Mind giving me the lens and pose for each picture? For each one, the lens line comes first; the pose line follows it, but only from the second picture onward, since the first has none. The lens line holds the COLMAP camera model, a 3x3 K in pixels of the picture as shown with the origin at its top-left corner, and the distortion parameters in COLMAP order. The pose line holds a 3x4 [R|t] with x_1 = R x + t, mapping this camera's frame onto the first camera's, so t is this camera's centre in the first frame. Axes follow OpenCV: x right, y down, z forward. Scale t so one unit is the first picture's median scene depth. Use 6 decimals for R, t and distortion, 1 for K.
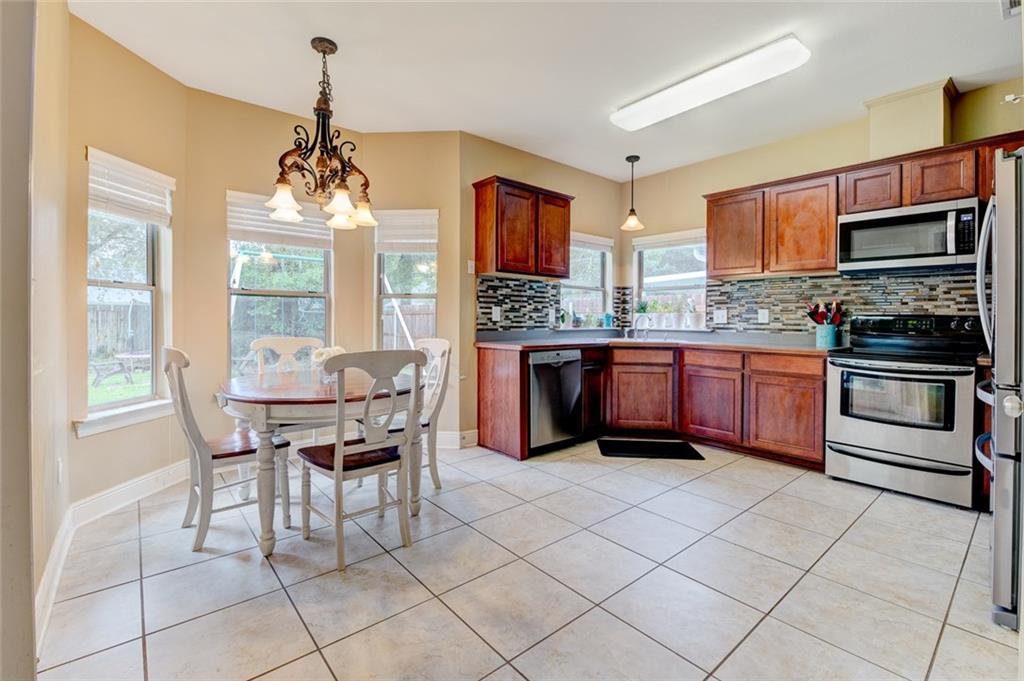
lens RADIAL K [[441.0, 0, 511.7], [0, 441.0, 343.5], [0, 0, 1]] dist [0.003688, -0.010387]
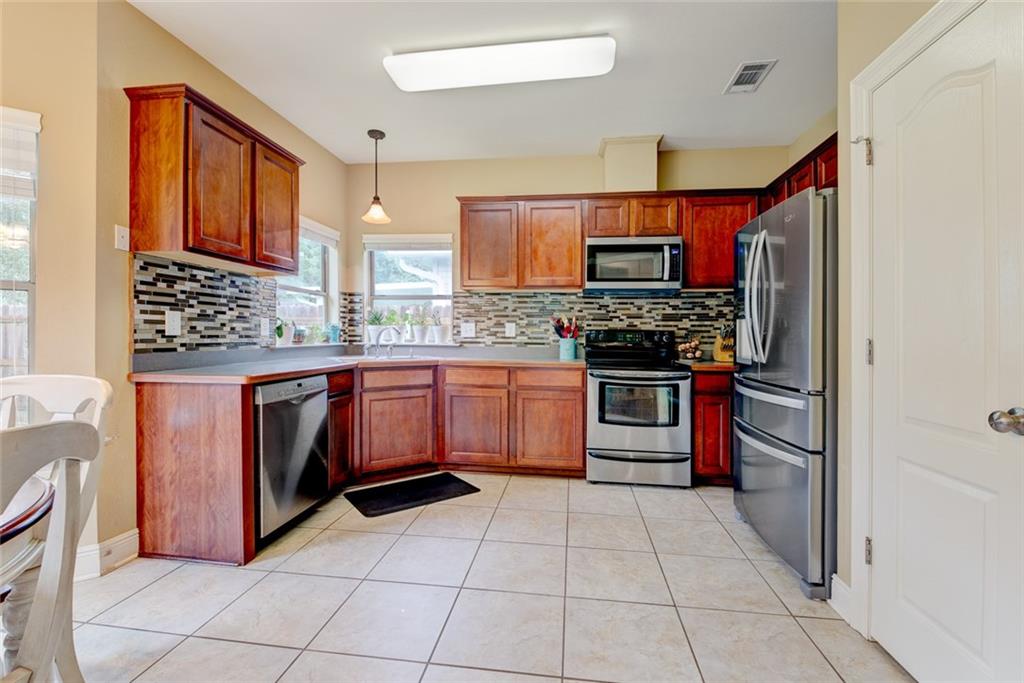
lens RADIAL K [[441.0, 0, 511.7], [0, 441.0, 344.5], [0, 0, 1]] dist [0.003688, -0.010387]
pose [[0.738939, -0.016108, 0.673580, -0.107312], [0.033316, 0.999365, -0.012649, -0.017618], [-0.672948, 0.031788, 0.739006, 0.283148]]
